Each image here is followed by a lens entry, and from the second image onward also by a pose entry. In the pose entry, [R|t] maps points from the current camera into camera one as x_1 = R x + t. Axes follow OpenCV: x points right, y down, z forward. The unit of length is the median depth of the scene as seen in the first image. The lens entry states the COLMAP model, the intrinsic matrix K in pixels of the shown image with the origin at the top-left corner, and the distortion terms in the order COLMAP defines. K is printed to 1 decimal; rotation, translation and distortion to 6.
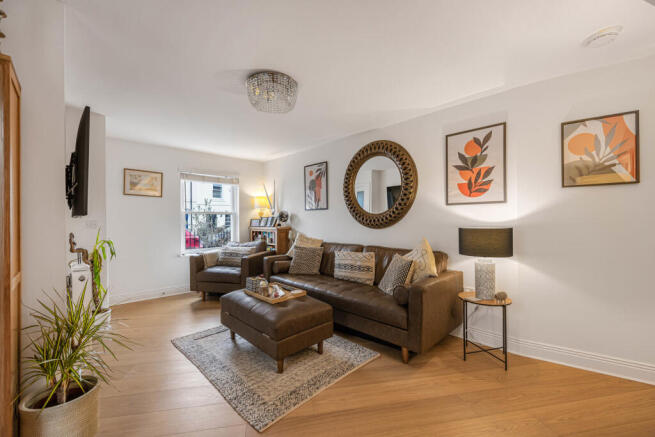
lens RADIAL K [[264.4, 0, 327.5], [0, 264.4, 218.5], [0, 0, 1]] dist [0.000485, 0.000030]
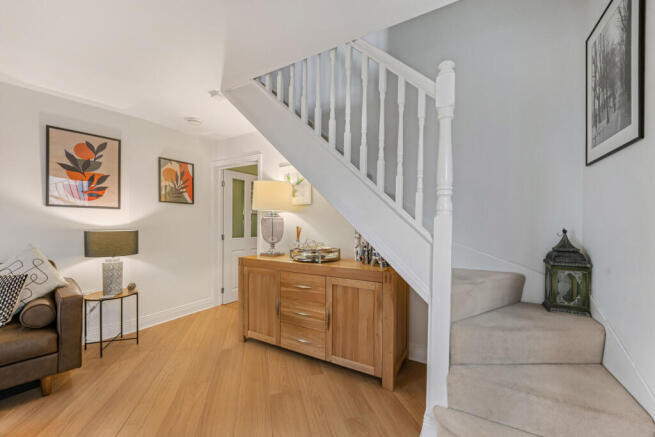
lens RADIAL K [[264.4, 0, 327.5], [0, 264.4, 218.5], [0, 0, 1]] dist [0.000485, 0.000030]
pose [[-0.087652, 0.029554, 0.995713, -0.563221], [-0.009100, 0.999494, -0.030467, 0.009437], [-0.996110, -0.011732, -0.087338, 0.187776]]
